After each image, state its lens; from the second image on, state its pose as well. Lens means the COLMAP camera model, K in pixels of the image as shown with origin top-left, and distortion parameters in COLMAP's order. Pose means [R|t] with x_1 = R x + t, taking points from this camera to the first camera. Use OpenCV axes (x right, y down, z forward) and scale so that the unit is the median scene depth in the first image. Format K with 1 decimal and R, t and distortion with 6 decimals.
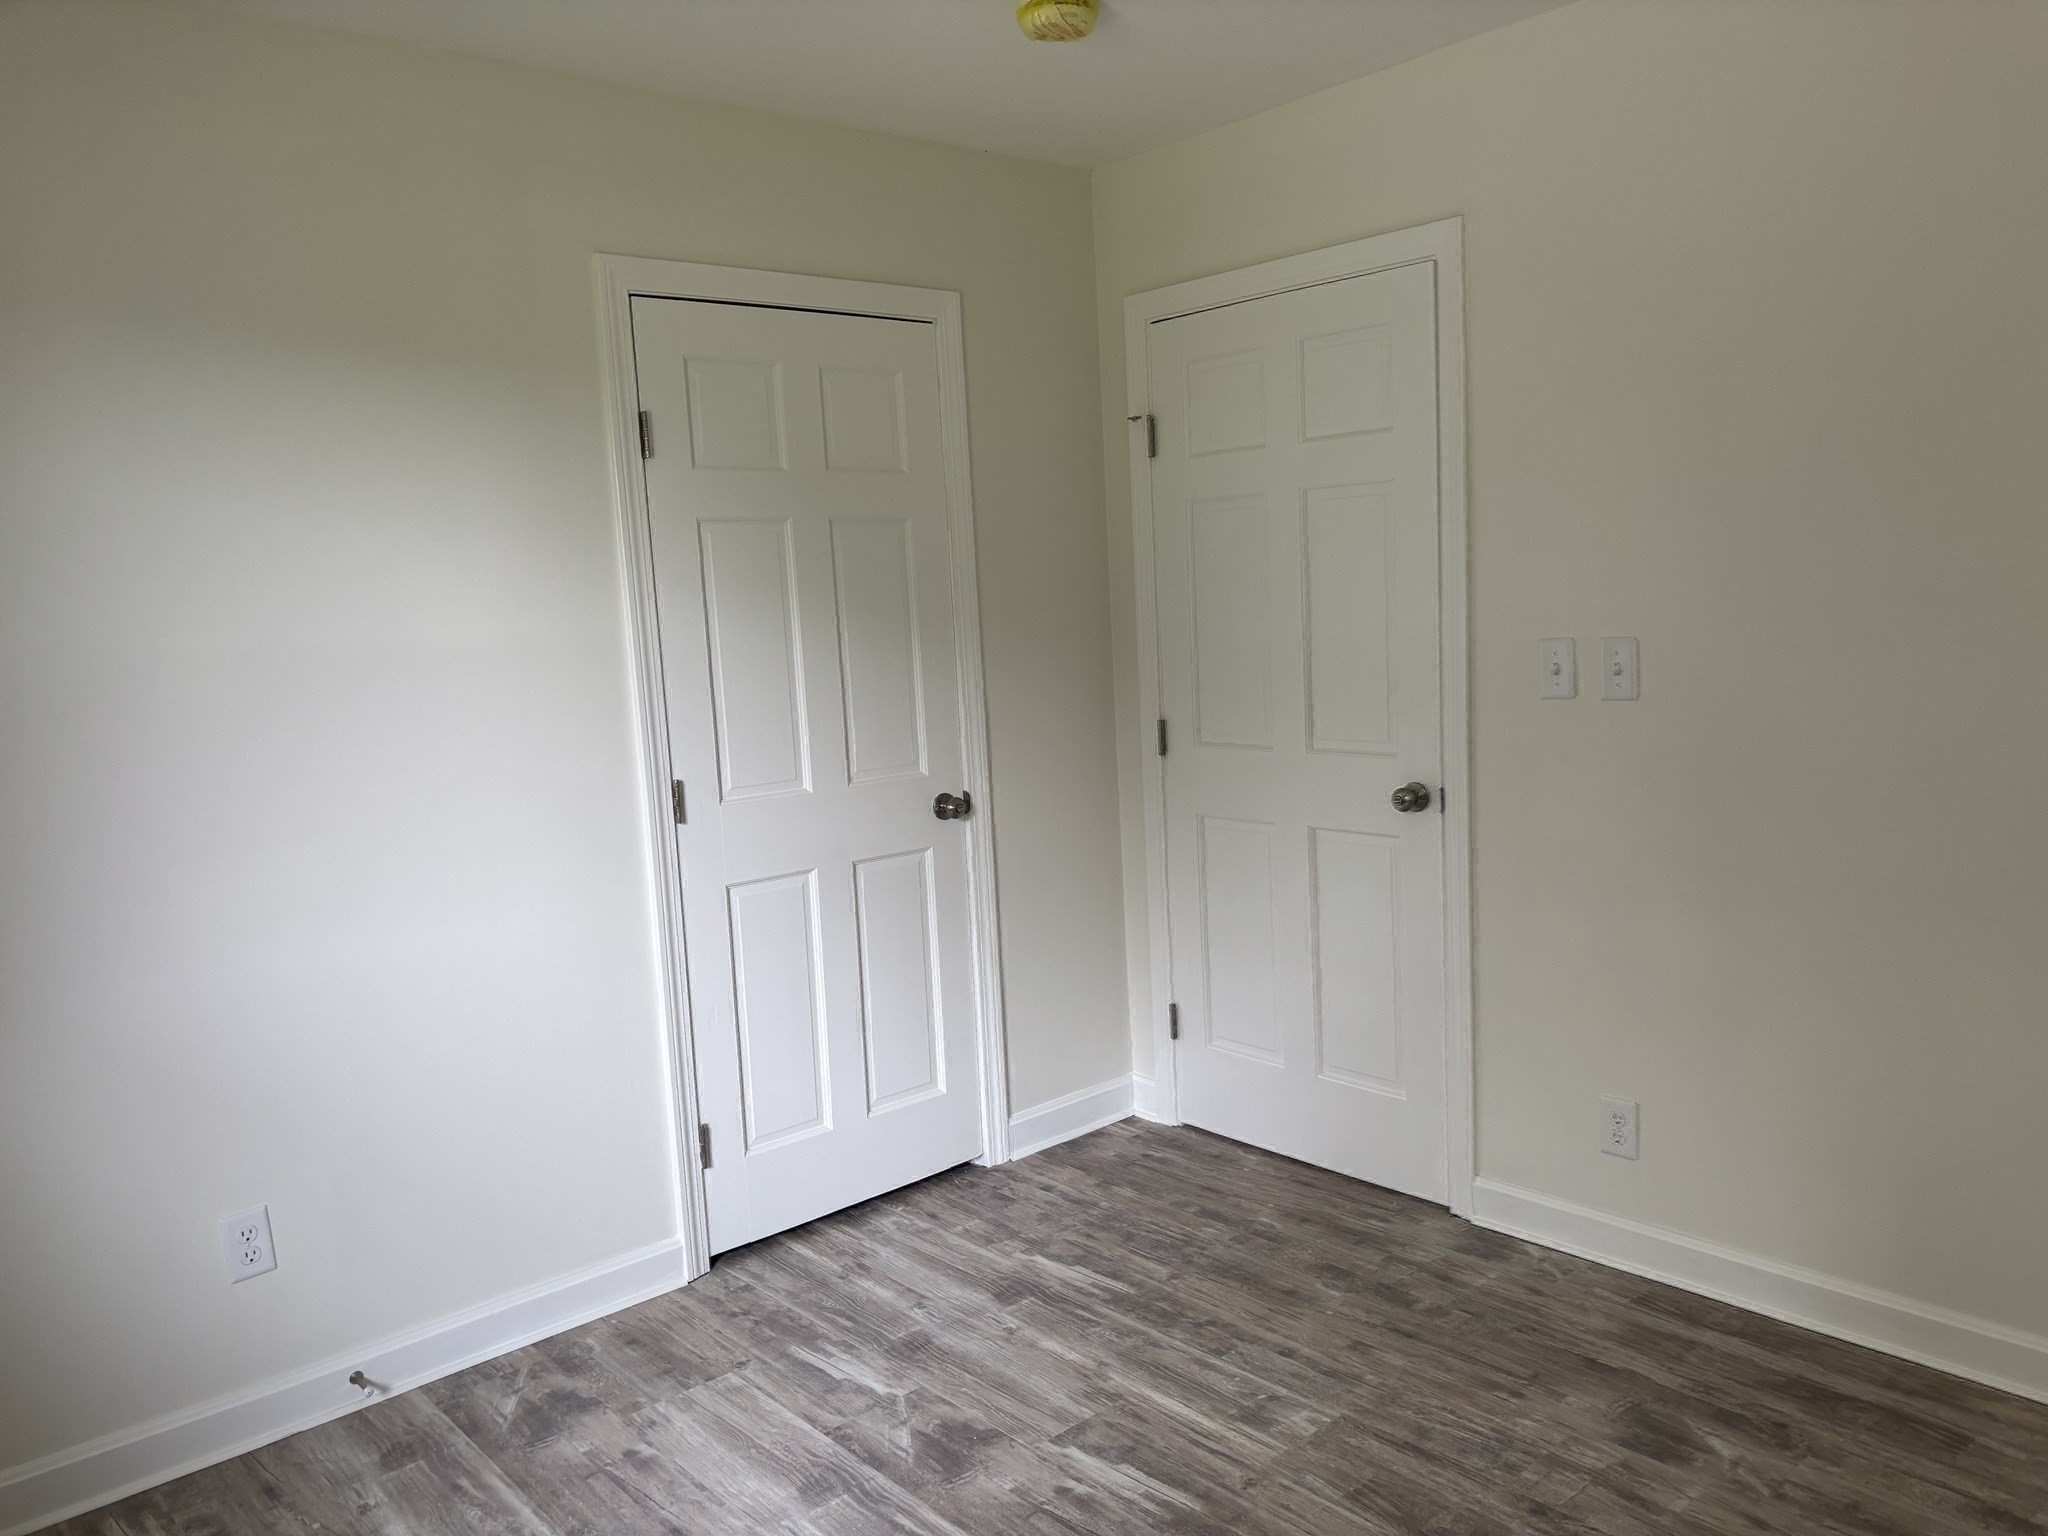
lens RADIAL K [[1563.5, 0, 1024.0], [0, 1563.5, 768.0], [0, 0, 1]] dist [0.007126, 0.003853]
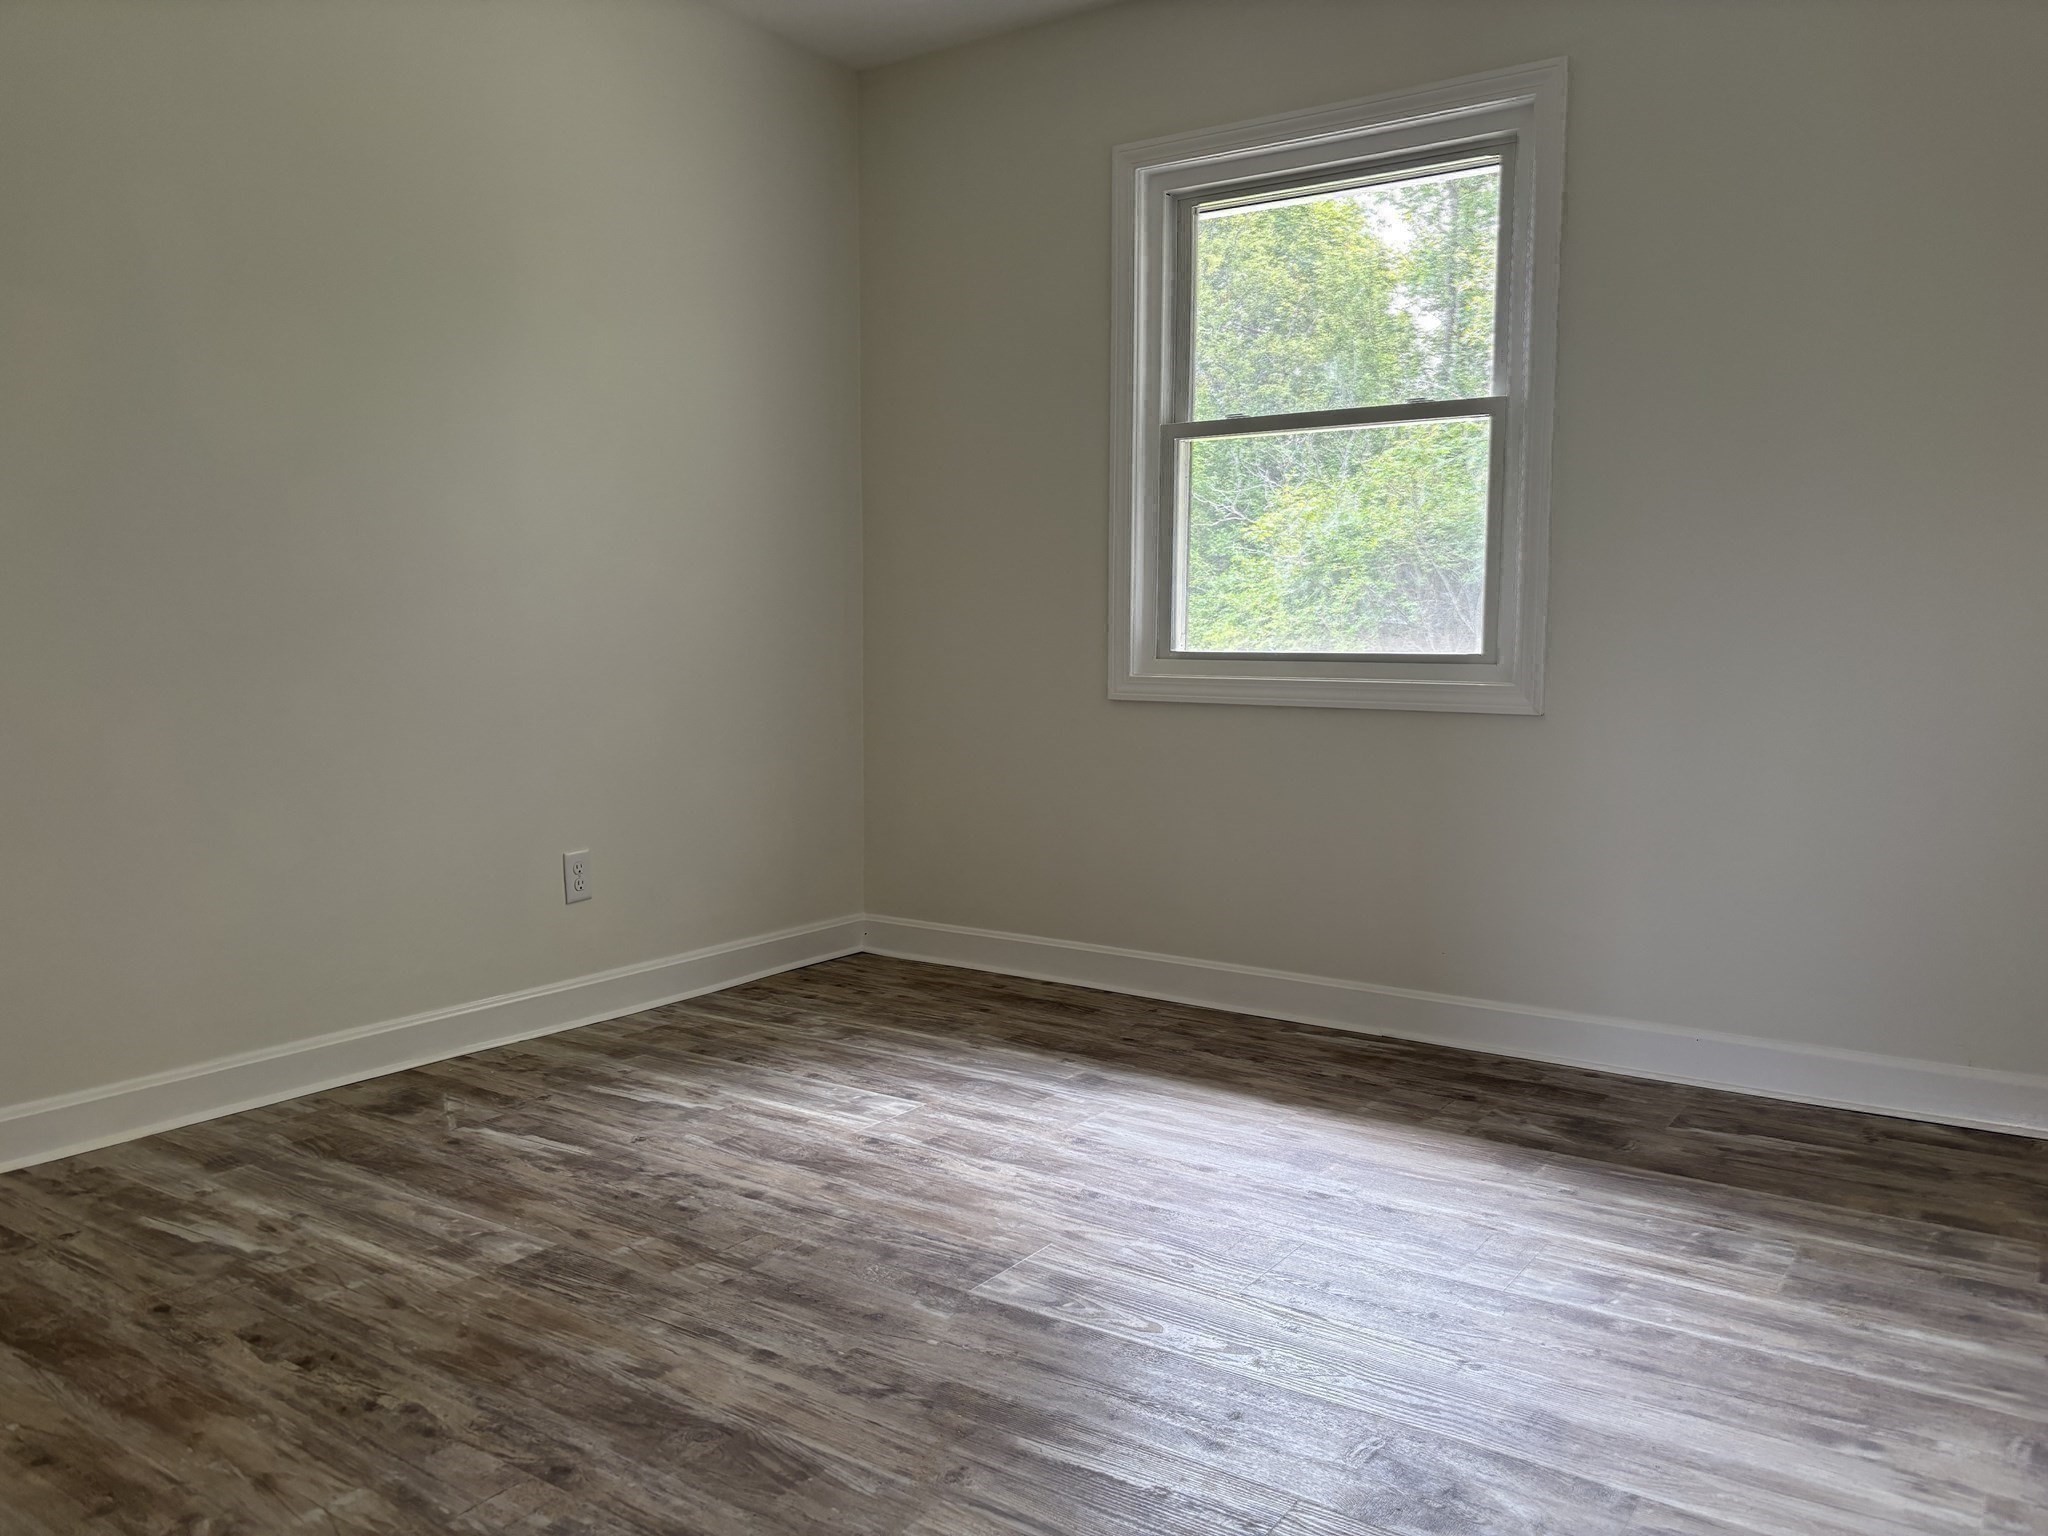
lens RADIAL K [[1563.5, 0, 1024.0], [0, 1563.5, 768.0], [0, 0, 1]] dist [0.007126, 0.003853]
pose [[-0.964395, 0.074856, -0.253649, 0.226339], [0.017165, 0.974801, 0.222416, -0.001821], [0.263907, 0.210143, -0.941378, 1.349191]]
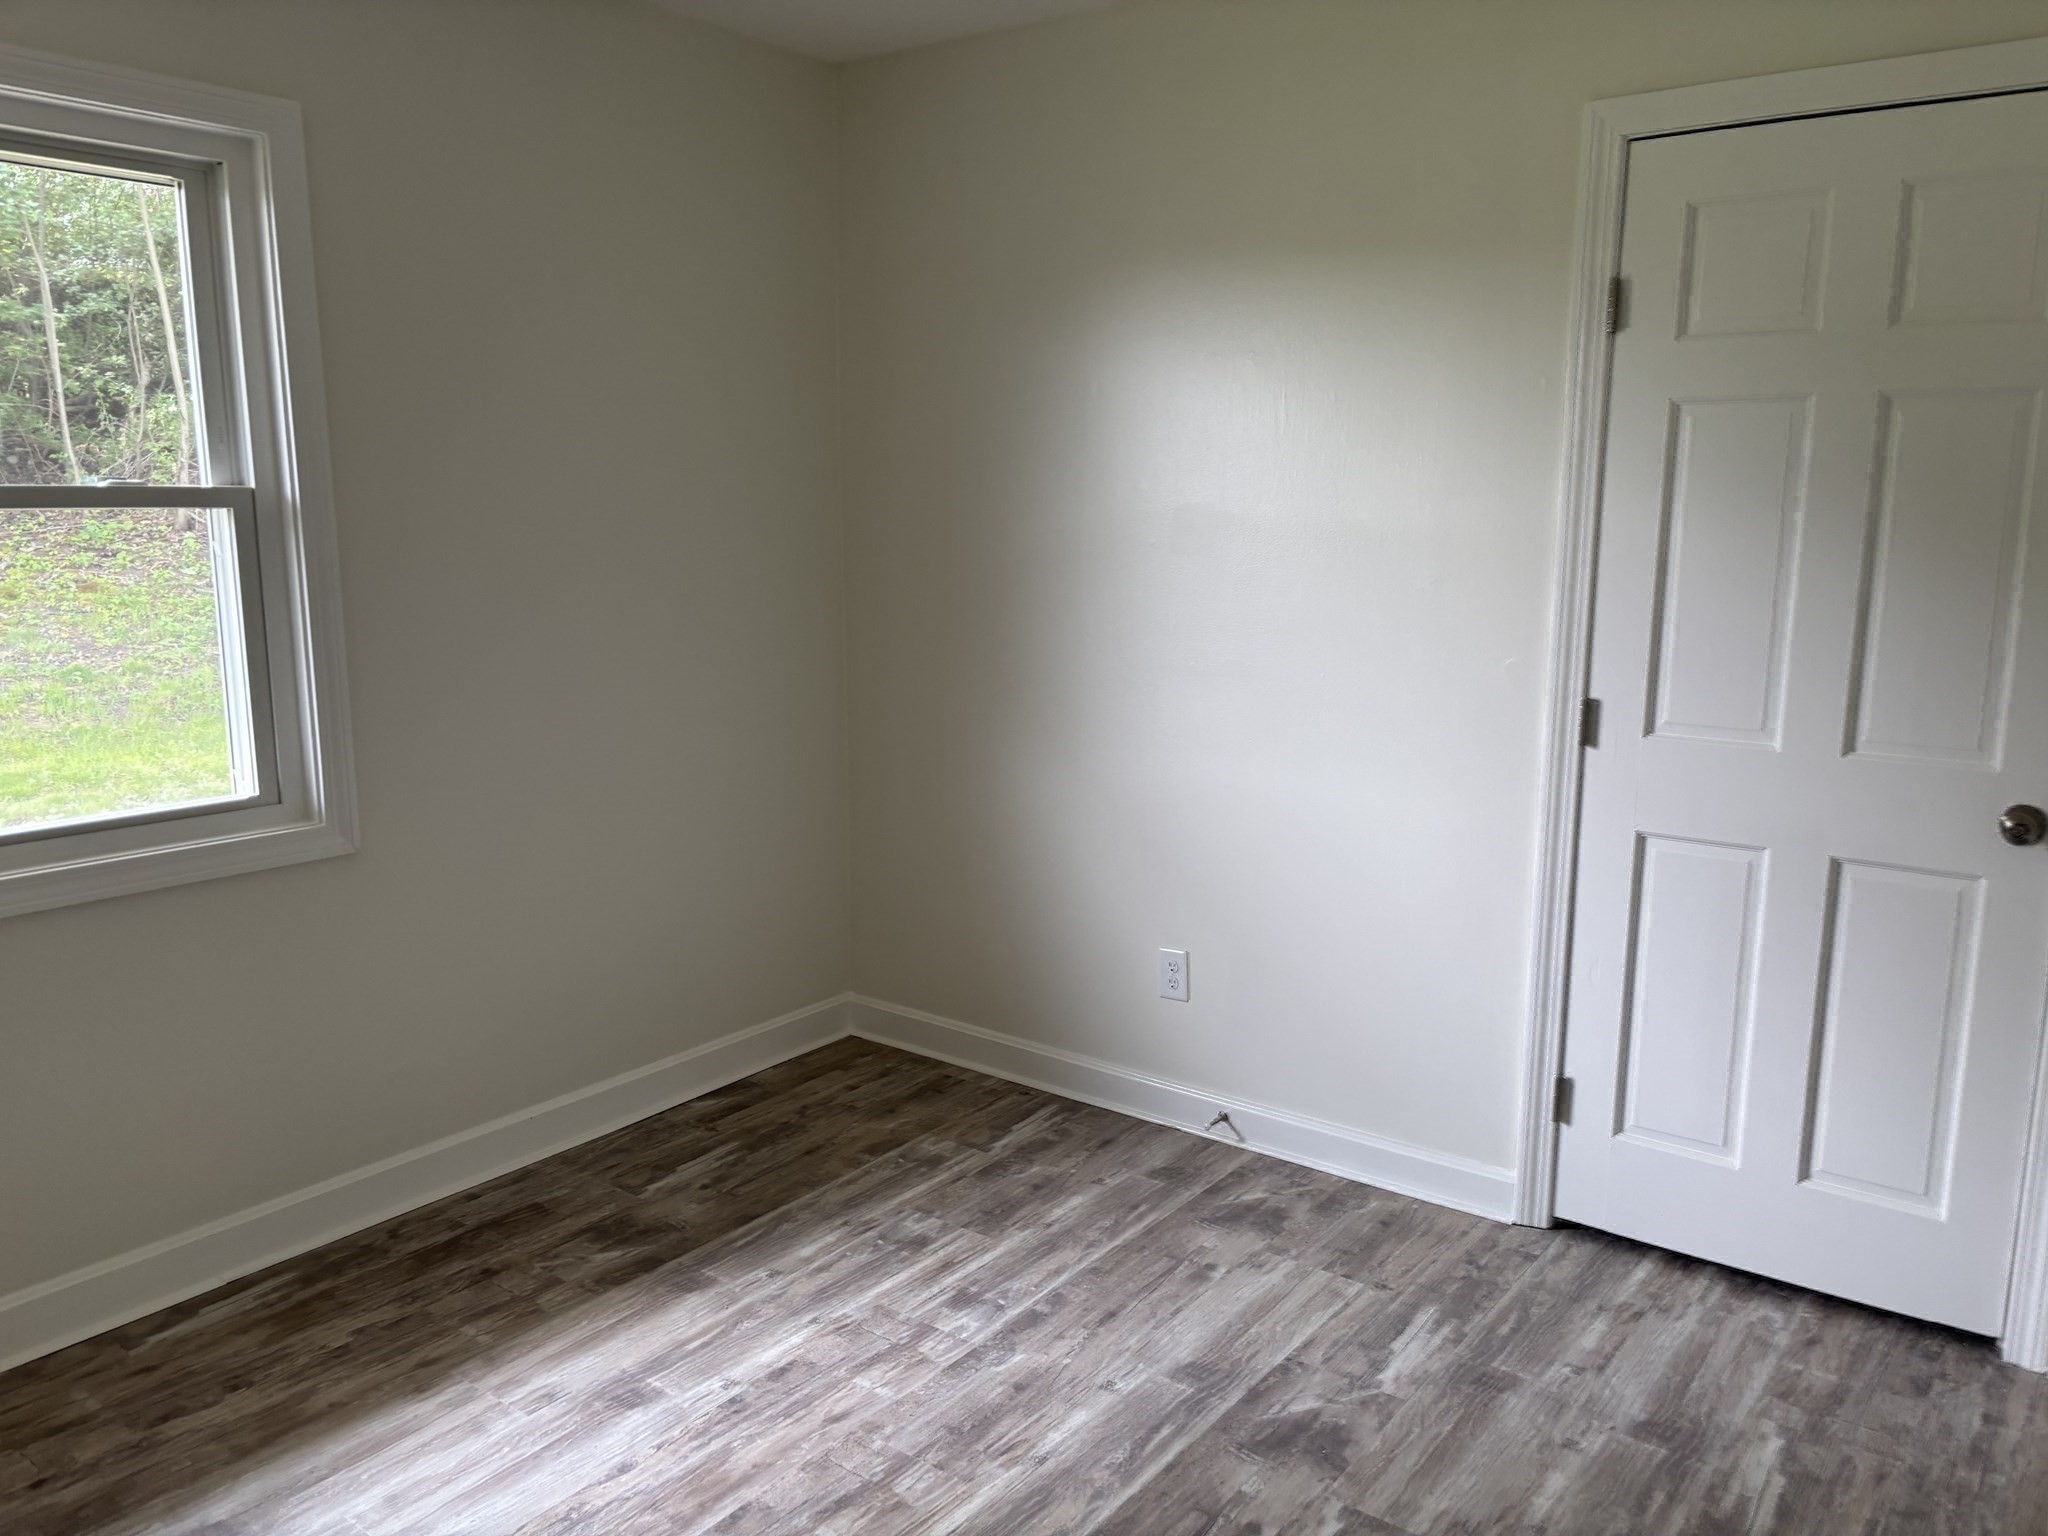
lens RADIAL K [[1563.5, 0, 1024.0], [0, 1563.5, 768.0], [0, 0, 1]] dist [0.007126, 0.003853]
pose [[0.211094, 0.229905, -0.950044, 0.629919], [-0.134360, 0.969545, 0.204770, -0.102753], [0.968187, 0.084422, 0.235555, 0.532041]]
